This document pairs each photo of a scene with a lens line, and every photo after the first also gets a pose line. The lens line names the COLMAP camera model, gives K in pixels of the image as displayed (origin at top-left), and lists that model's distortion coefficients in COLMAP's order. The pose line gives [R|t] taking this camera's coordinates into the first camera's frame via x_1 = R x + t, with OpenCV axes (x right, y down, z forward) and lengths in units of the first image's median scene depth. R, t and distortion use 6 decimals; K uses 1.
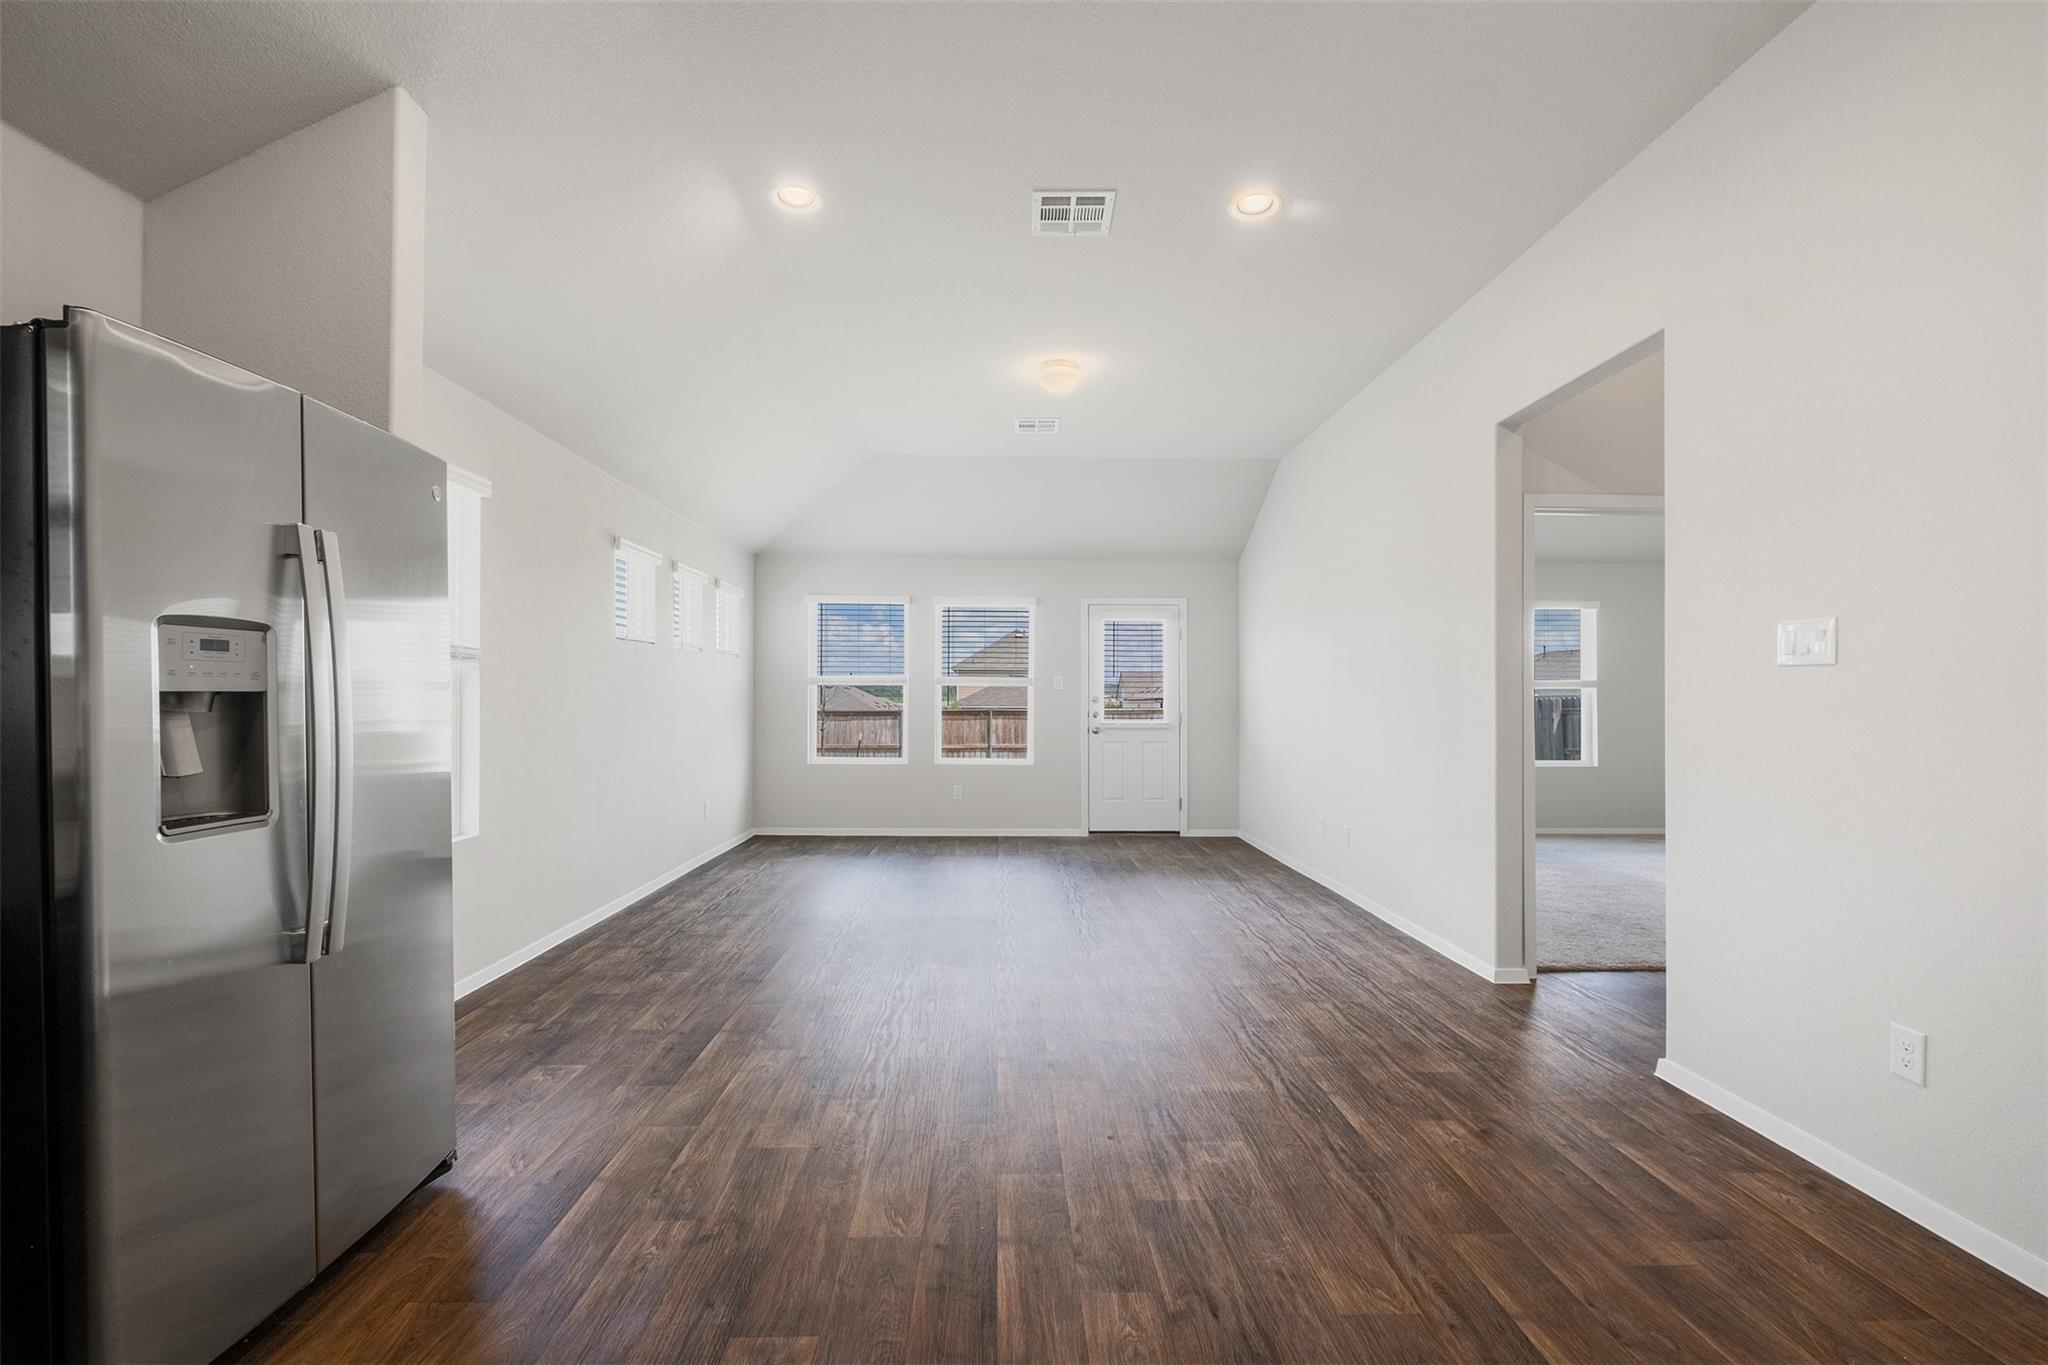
lens RADIAL K [[892.6, 0, 1021.7], [0, 892.6, 690.6], [0, 0, 1]] dist [-0.000736, -0.003538]
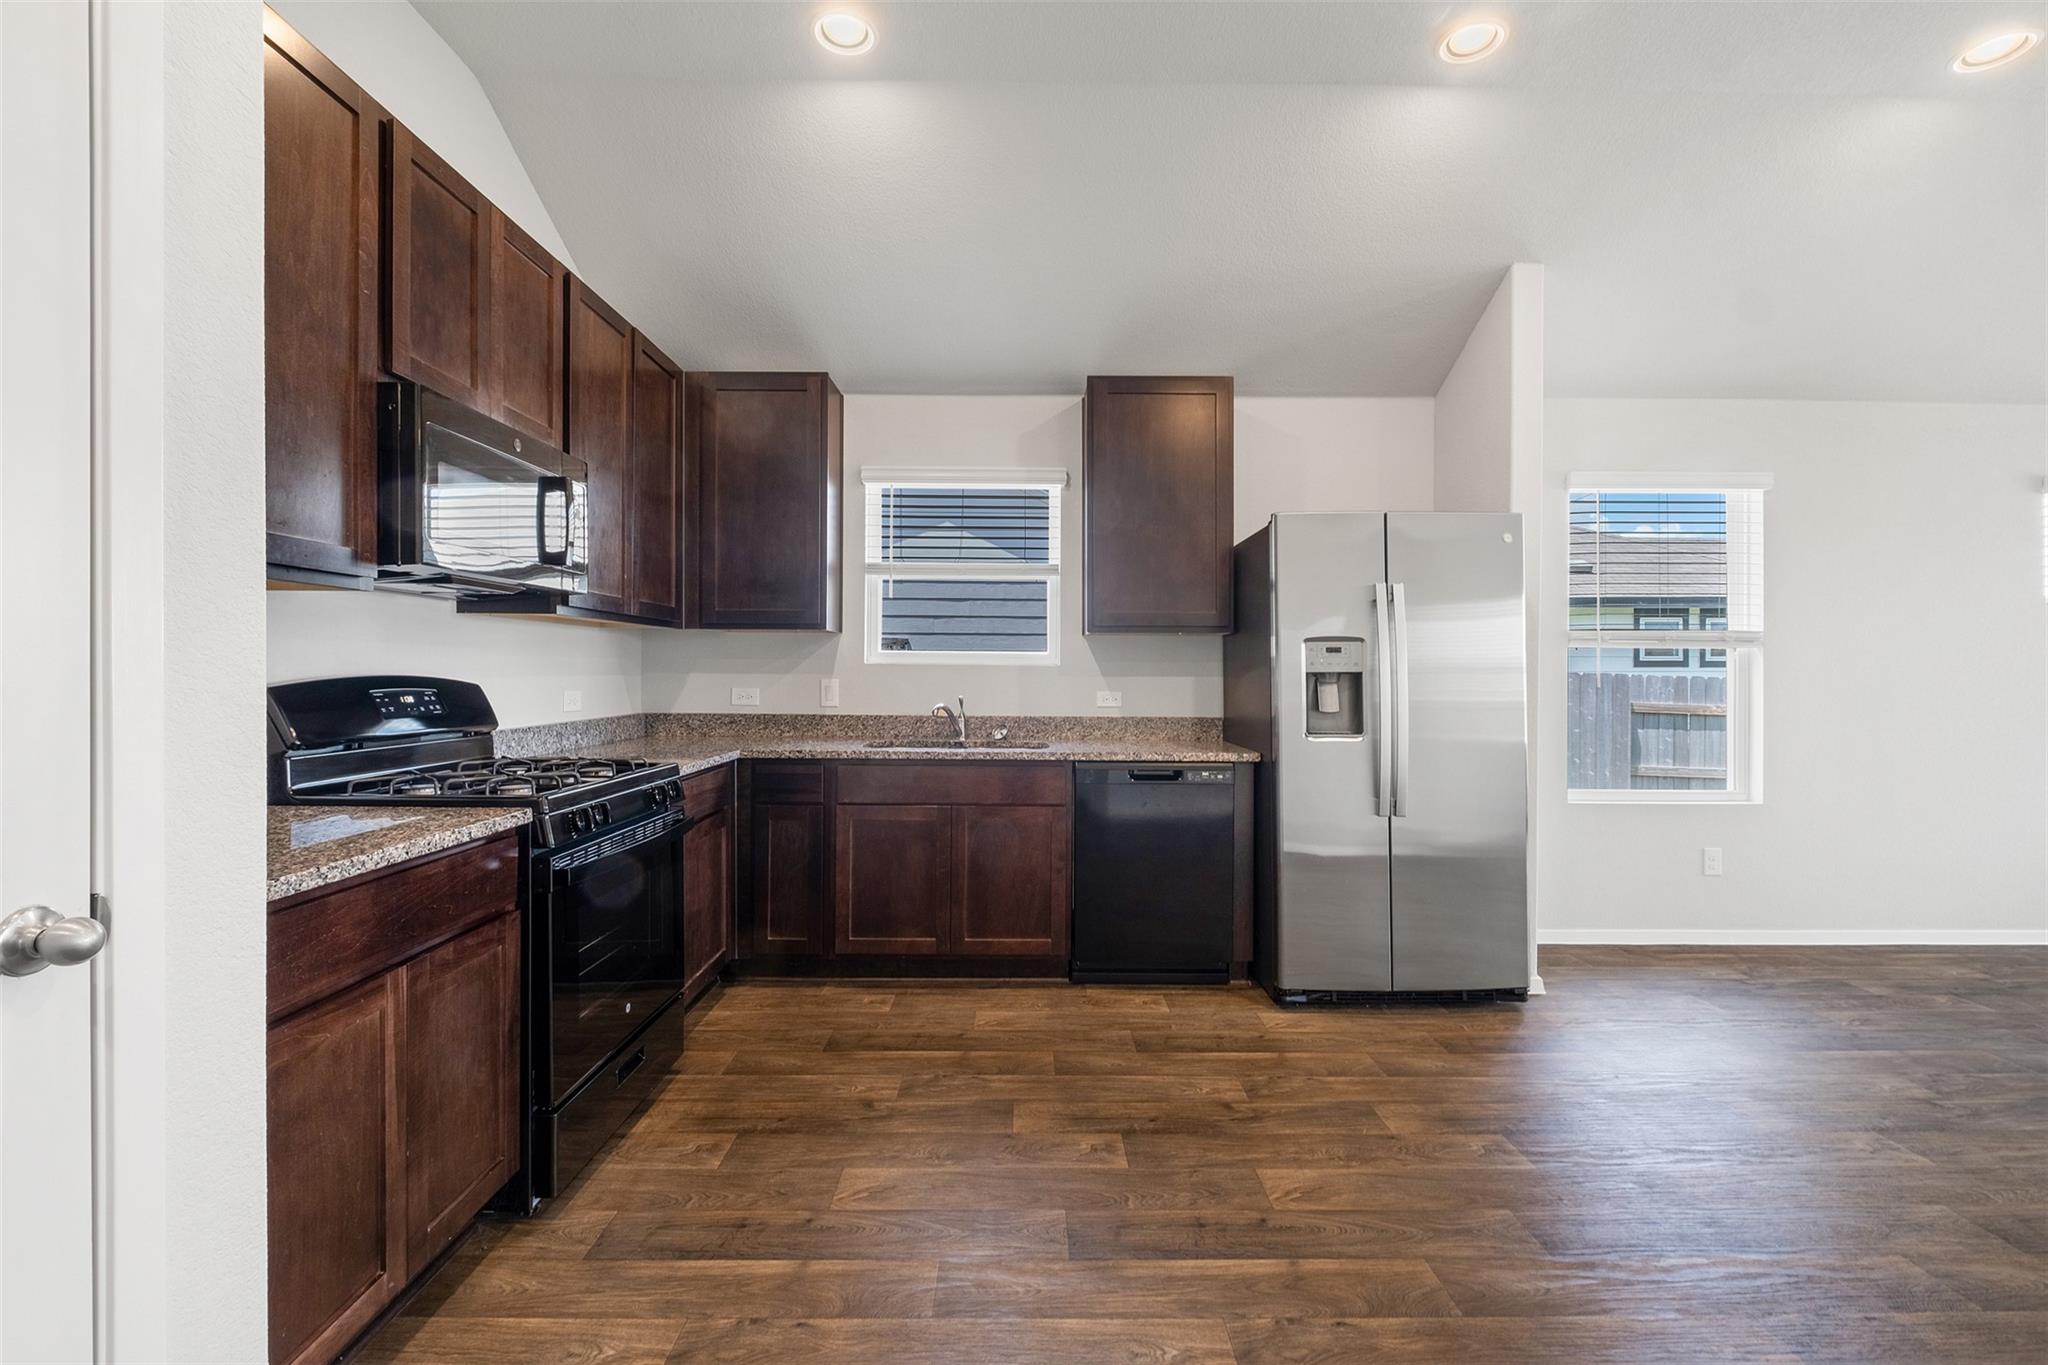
lens RADIAL K [[892.6, 0, 1025.4], [0, 892.6, 663.2], [0, 0, 1]] dist [-0.000736, -0.003538]
pose [[-0.017803, -0.013761, -0.999747, 0.239861], [0.004545, 0.999894, -0.013844, 0.001281], [0.999831, -0.004790, -0.017738, 0.061860]]
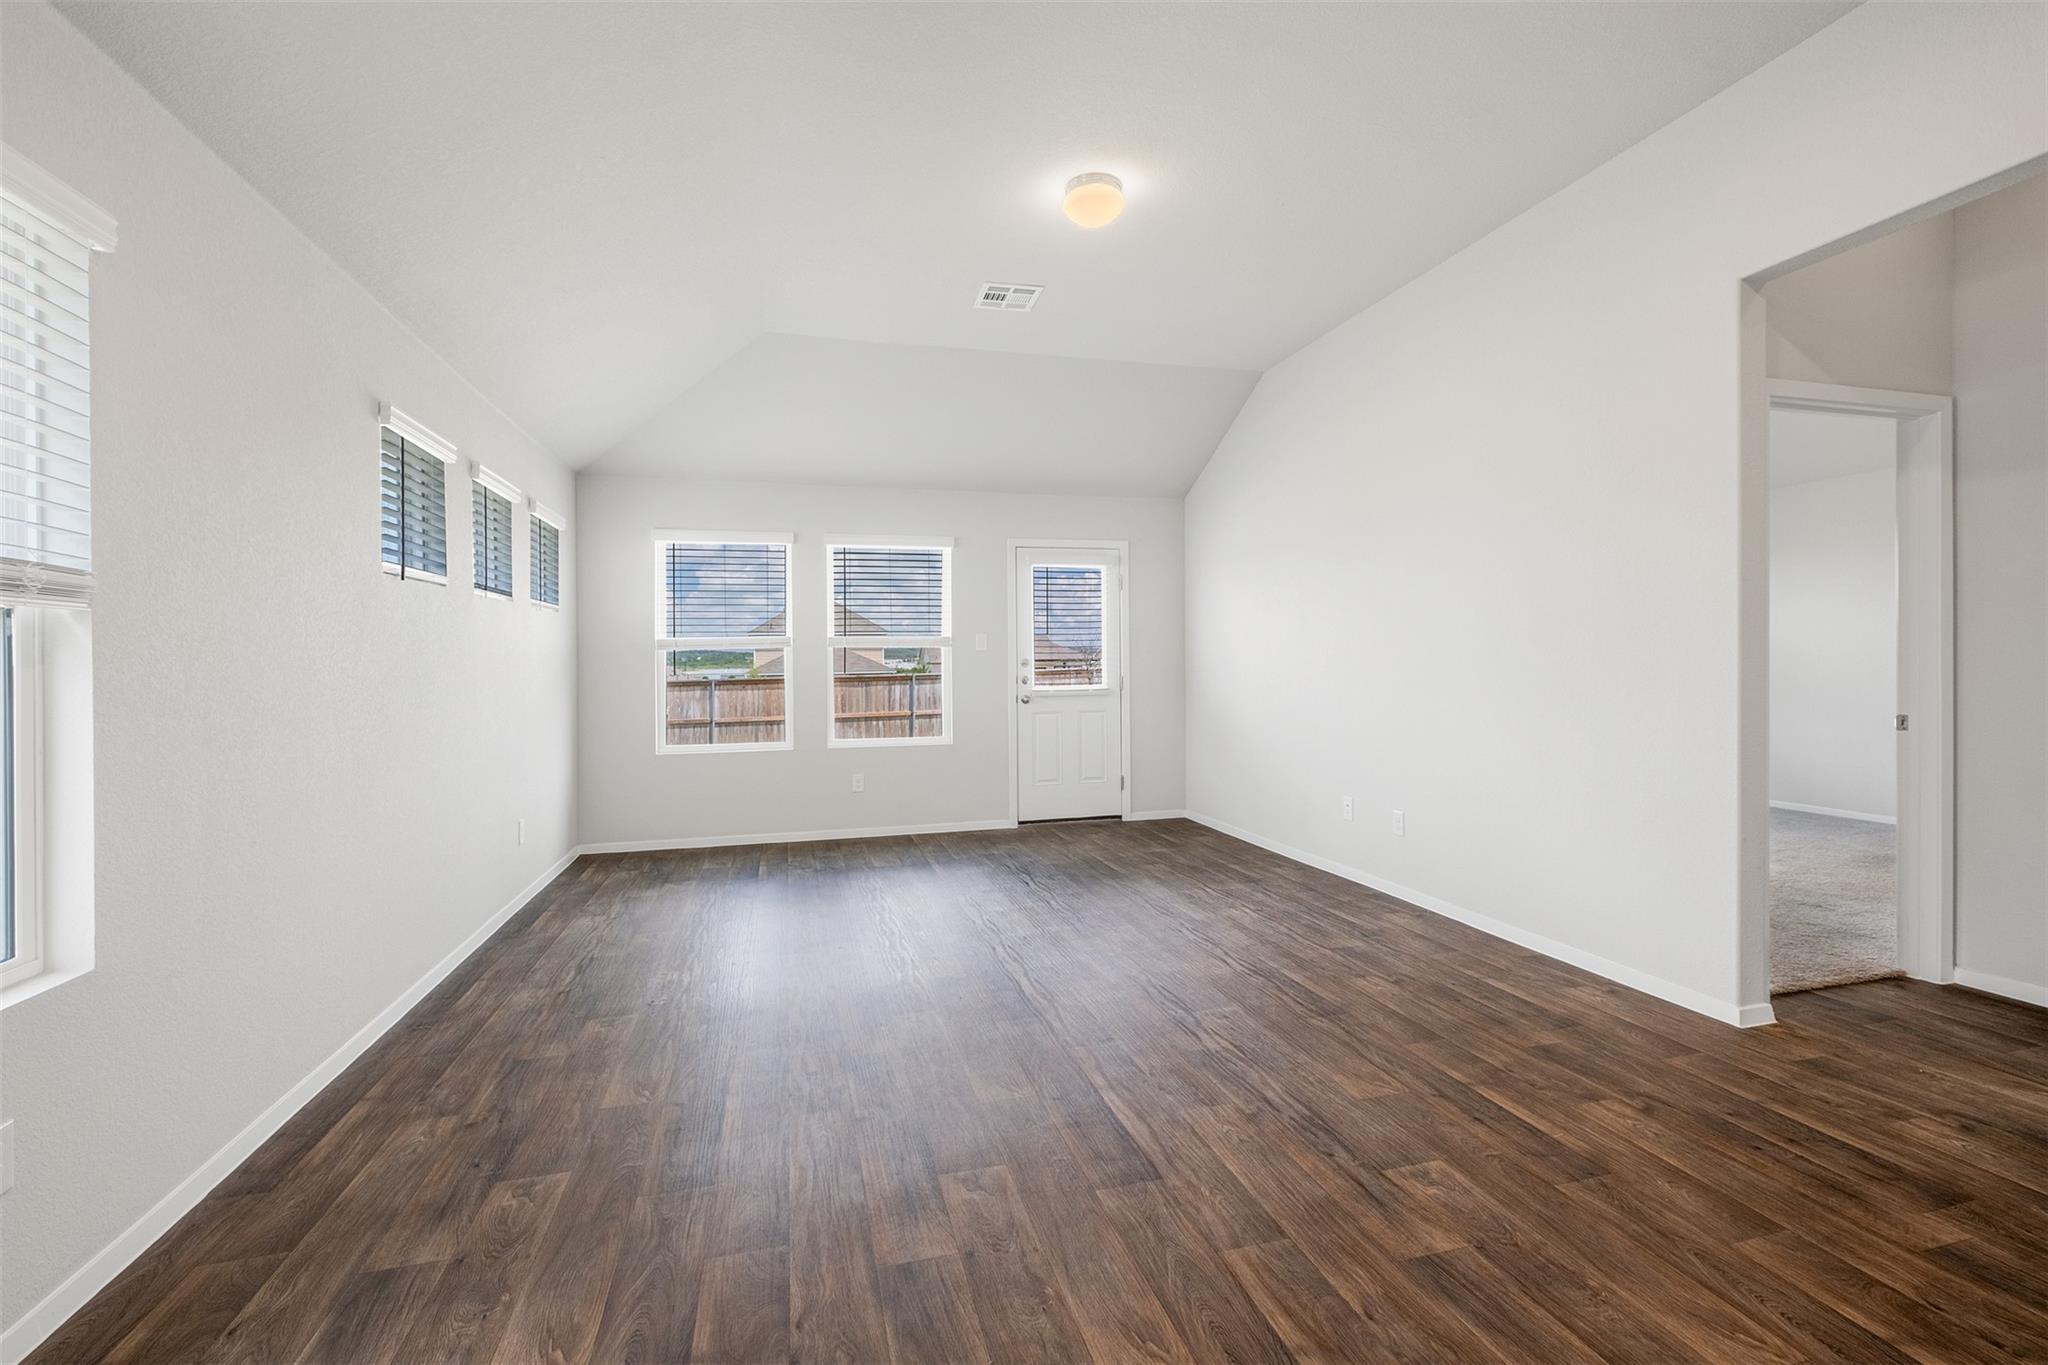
lens RADIAL K [[892.6, 0, 1025.2], [0, 892.6, 650.1], [0, 0, 1]] dist [-0.000736, -0.003538]
pose [[0.973367, -0.015457, 0.228733, -0.112224], [0.016521, 0.999860, -0.002735, 0.001368], [-0.228658, 0.006441, 0.973485, 0.206842]]
